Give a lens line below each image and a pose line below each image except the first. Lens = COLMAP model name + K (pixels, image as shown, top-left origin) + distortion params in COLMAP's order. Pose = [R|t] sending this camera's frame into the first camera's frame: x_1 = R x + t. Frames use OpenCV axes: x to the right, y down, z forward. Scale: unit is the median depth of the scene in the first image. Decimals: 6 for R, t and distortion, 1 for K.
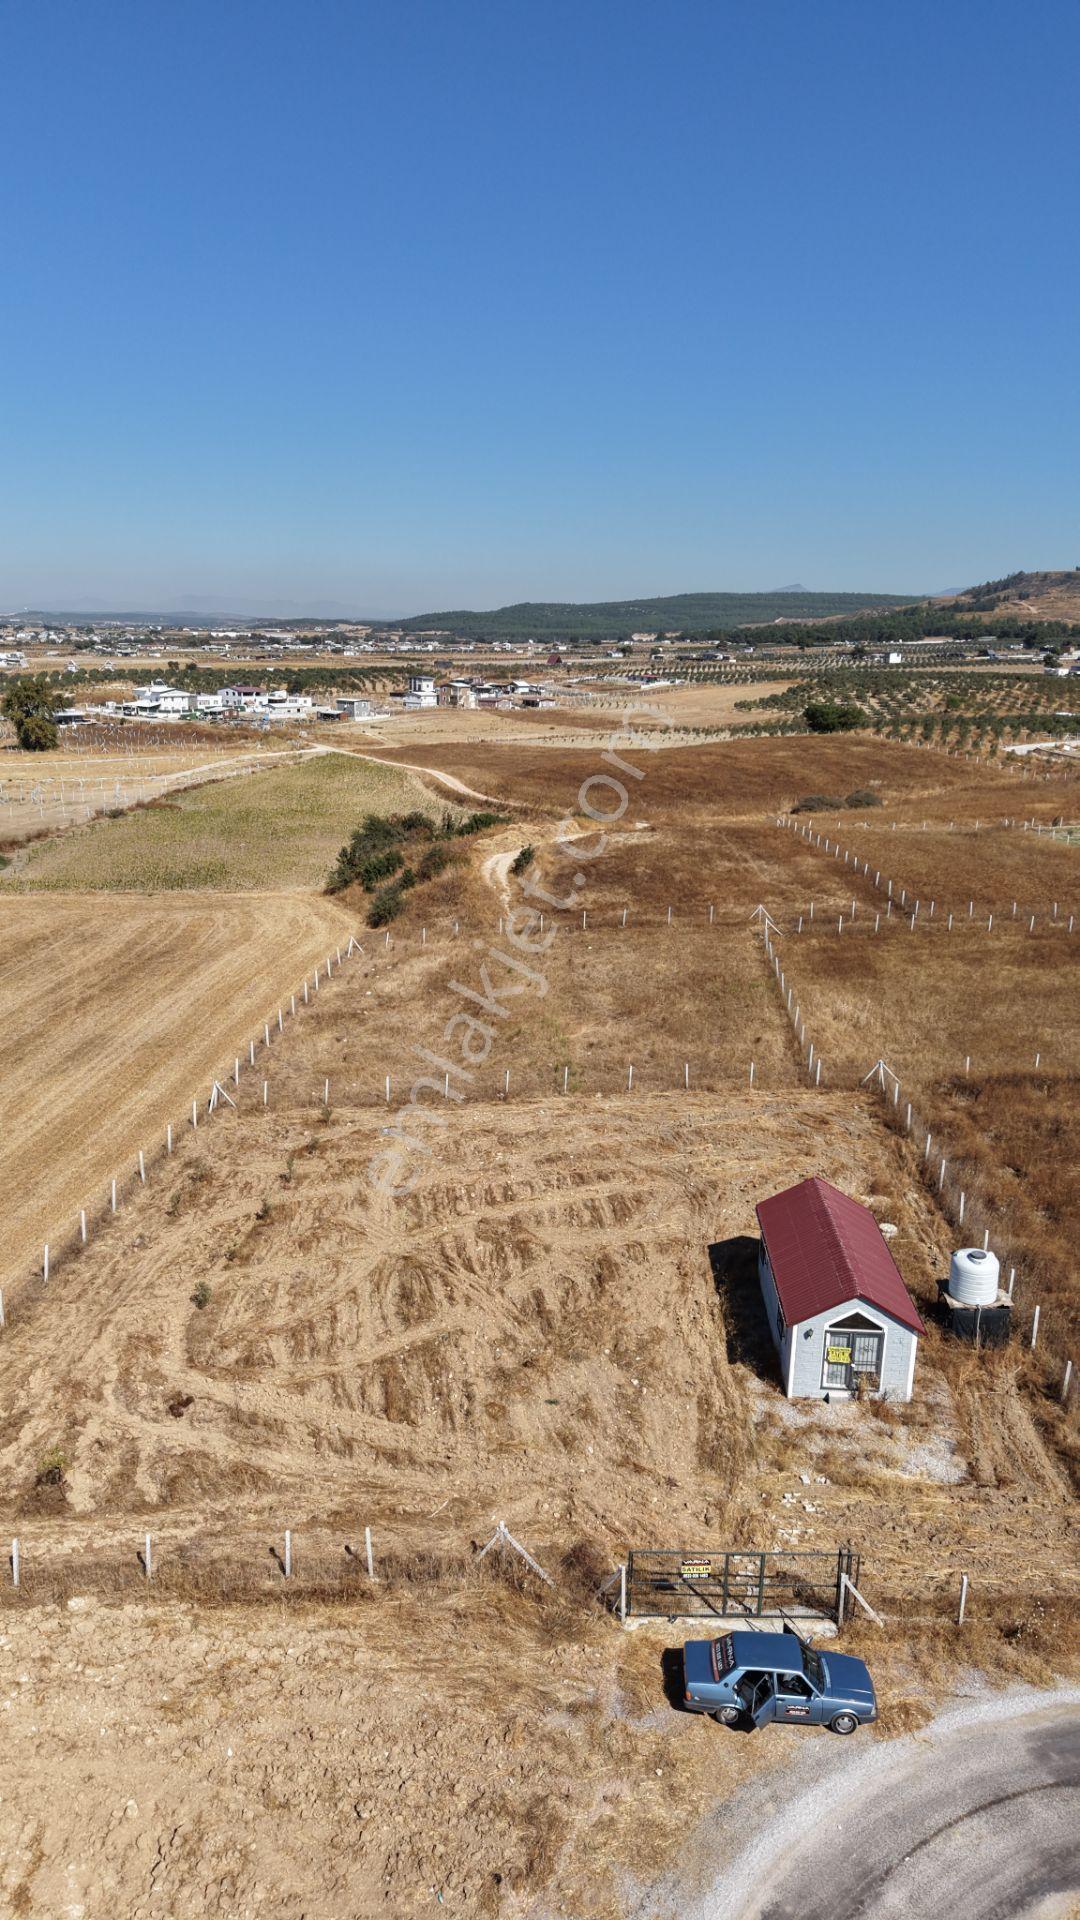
lens RADIAL K [[1281.2, 0, 546.5], [0, 1281.2, 951.7], [0, 0, 1]] dist [0.043484, -0.045920]
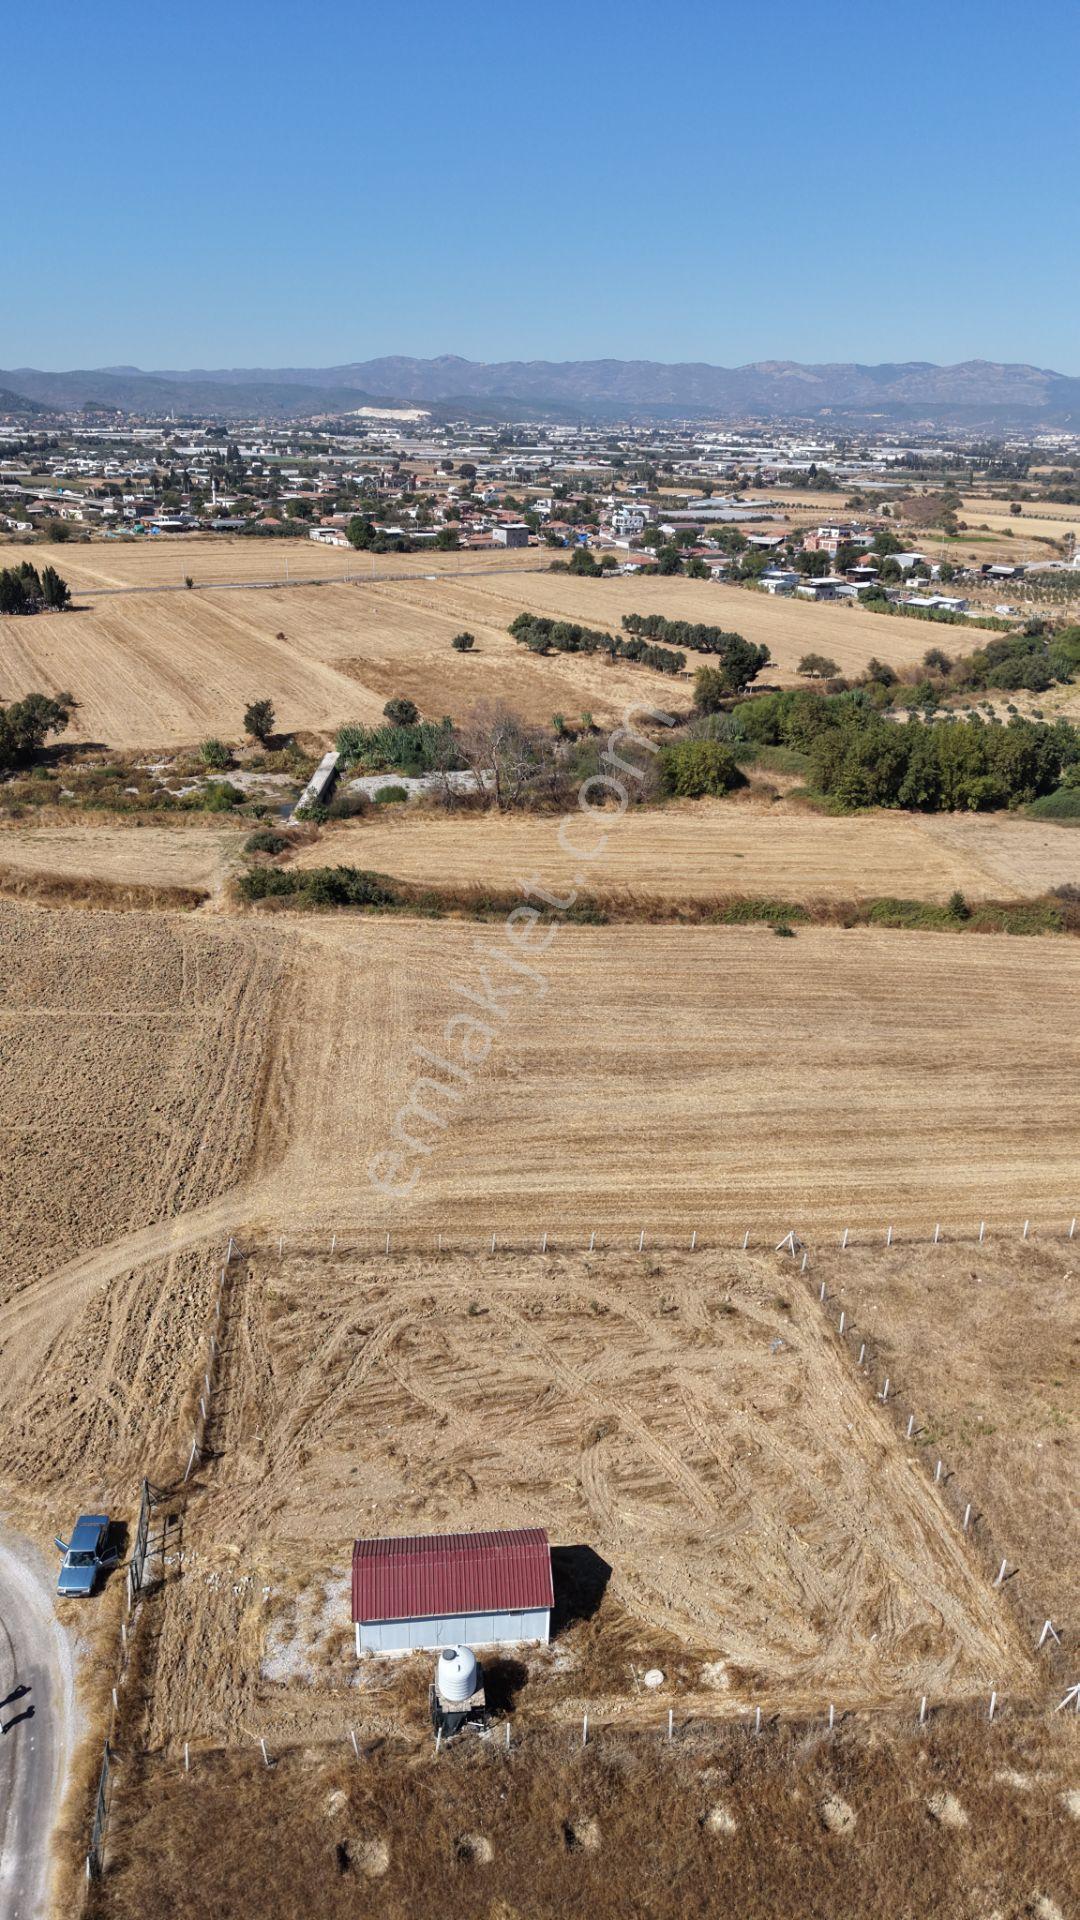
lens RADIAL K [[1281.2, 0, 538.0], [0, 1281.2, 959.3], [0, 0, 1]] dist [0.043484, -0.045920]
pose [[0.158296, 0.362956, -0.918262, 0.924364], [-0.254353, 0.913591, 0.317262, -0.580894], [0.954069, 0.183341, 0.236937, 0.504941]]
